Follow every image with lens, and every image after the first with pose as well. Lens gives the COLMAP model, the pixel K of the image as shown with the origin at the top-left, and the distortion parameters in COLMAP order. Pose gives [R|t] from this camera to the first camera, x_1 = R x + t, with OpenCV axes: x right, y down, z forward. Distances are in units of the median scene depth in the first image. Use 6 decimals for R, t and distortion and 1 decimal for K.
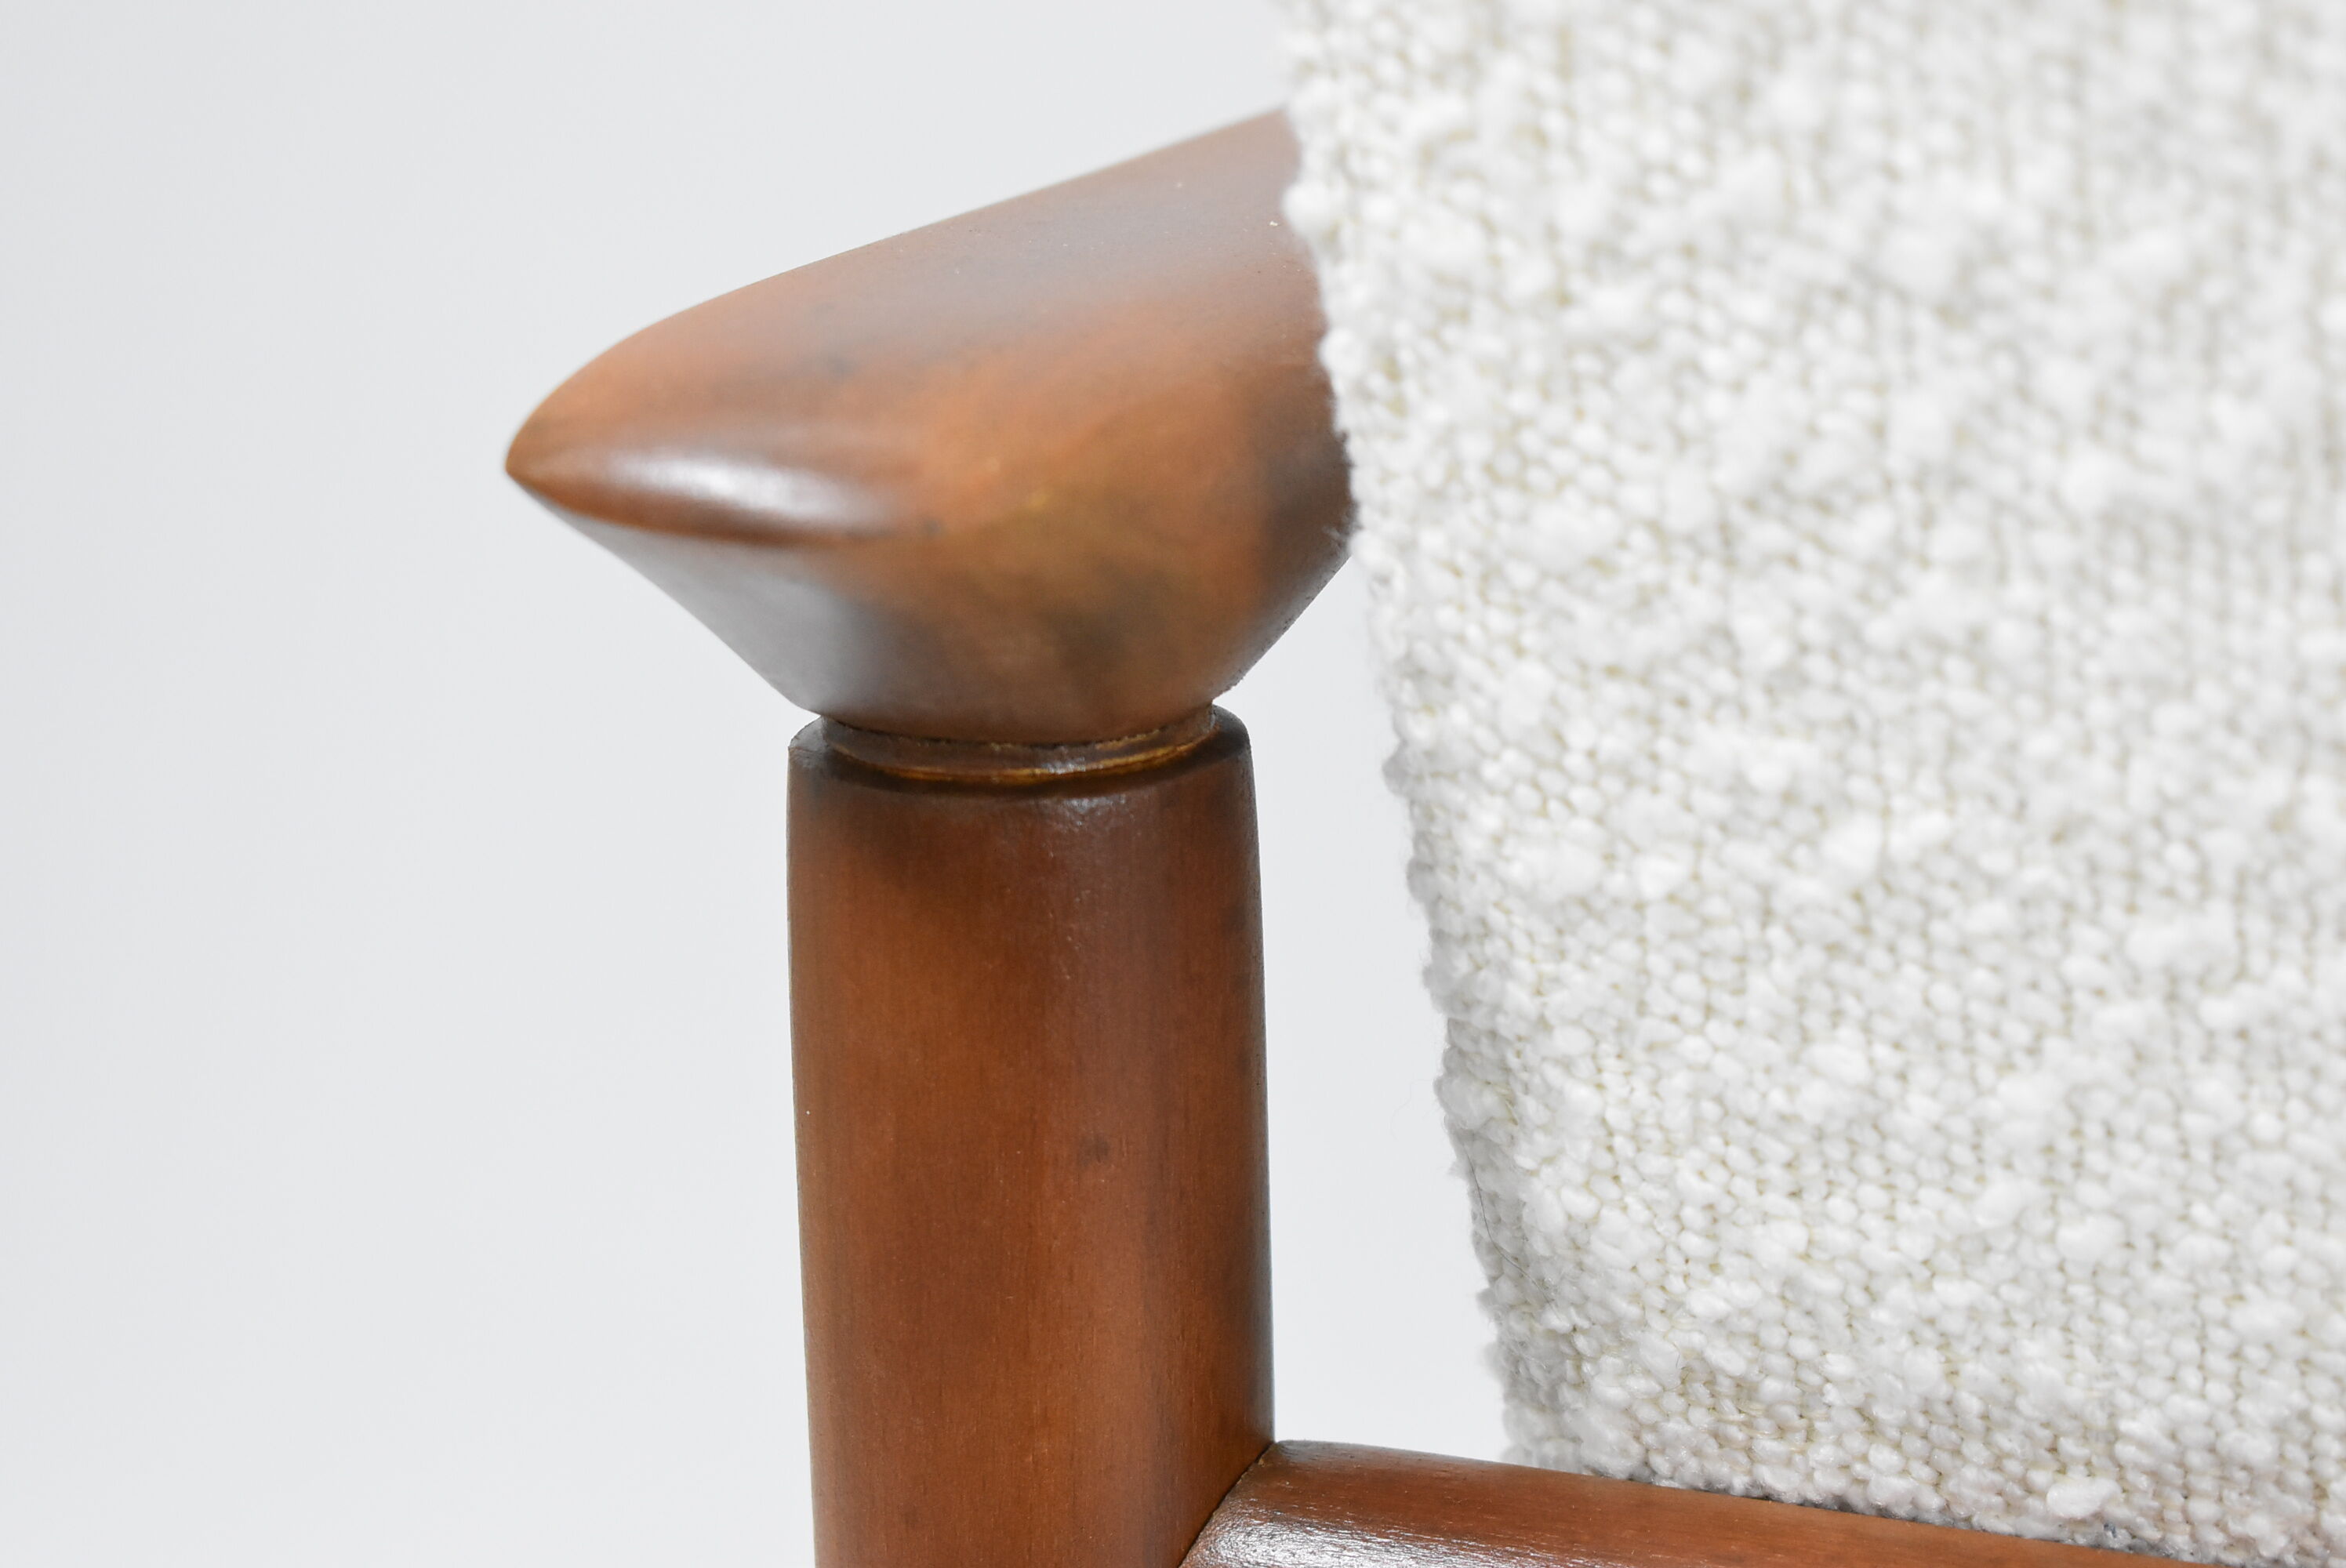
lens RADIAL K [[5518.4, 0, 1172.5], [0, 5518.4, 784.6], [0, 0, 1]] dist [0.090893, 0.000000]
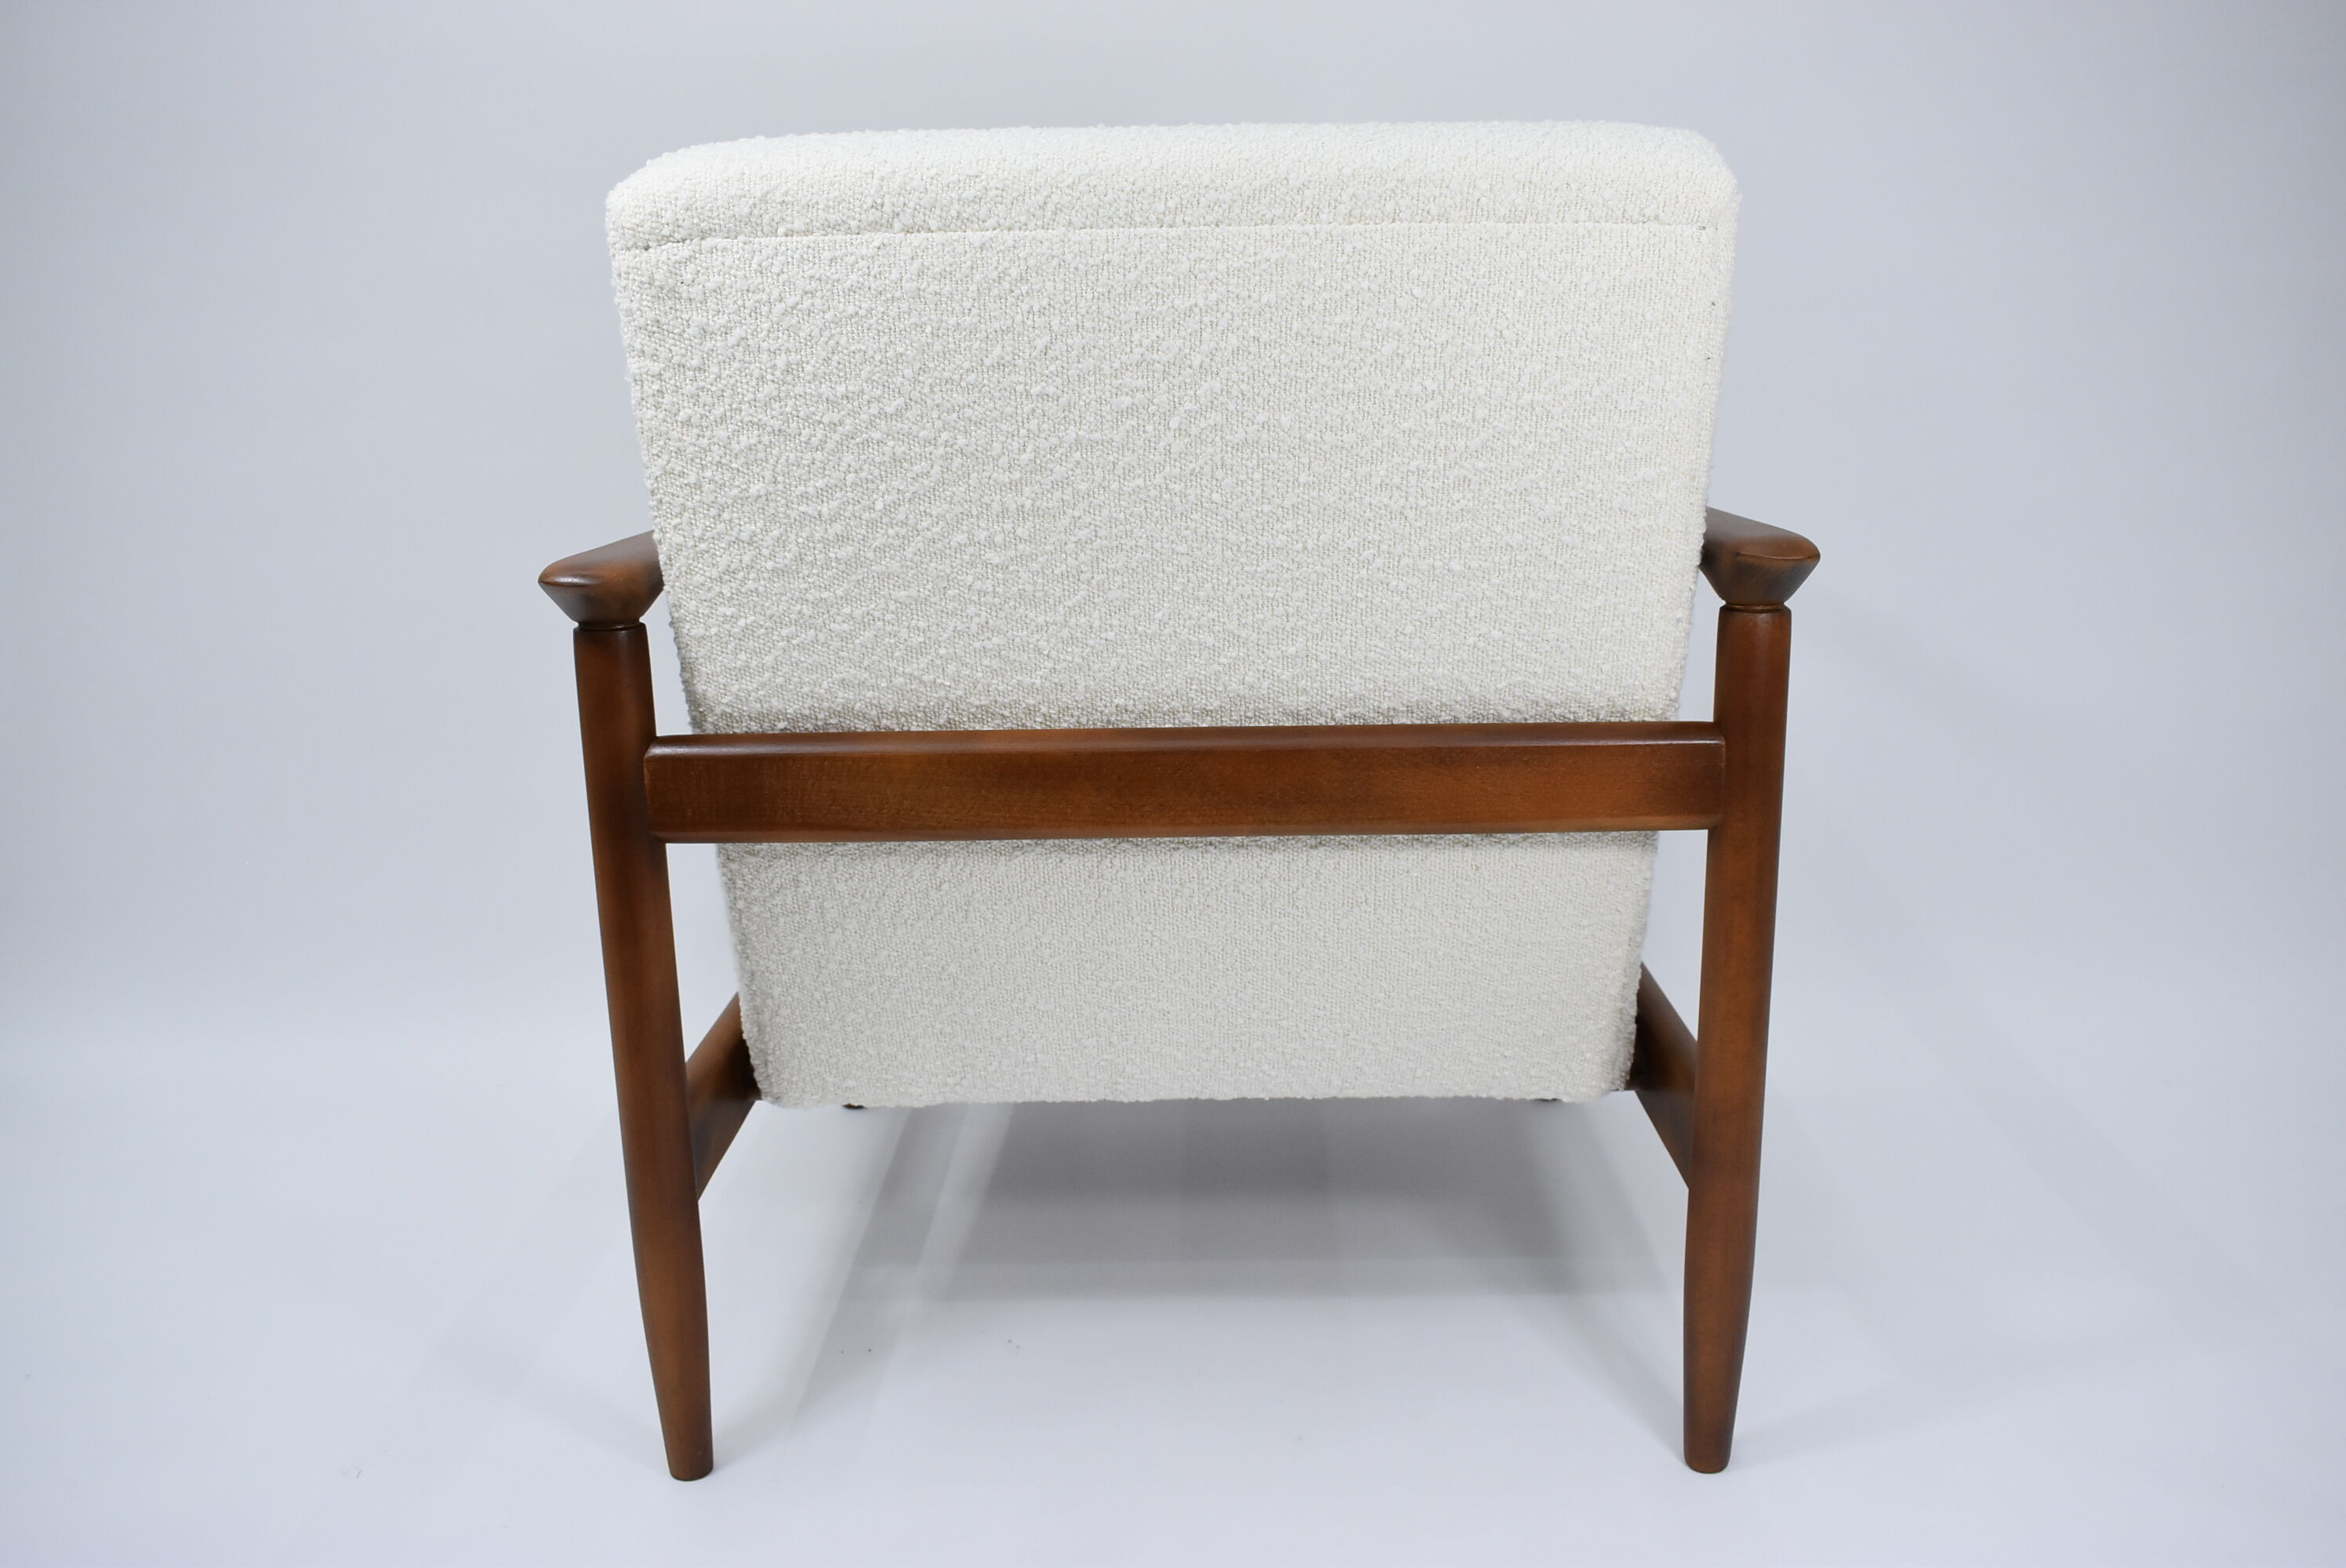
lens RADIAL K [[2012.1, 0, 1174.4], [0, 2012.1, 782.0], [0, 0, 1]] dist [-0.089449, -0.004296]
pose [[0.932304, -0.086628, 0.351148, -0.273891], [0.097145, 0.995193, -0.012409, 0.294757], [-0.348385, 0.045682, 0.936238, -1.559885]]
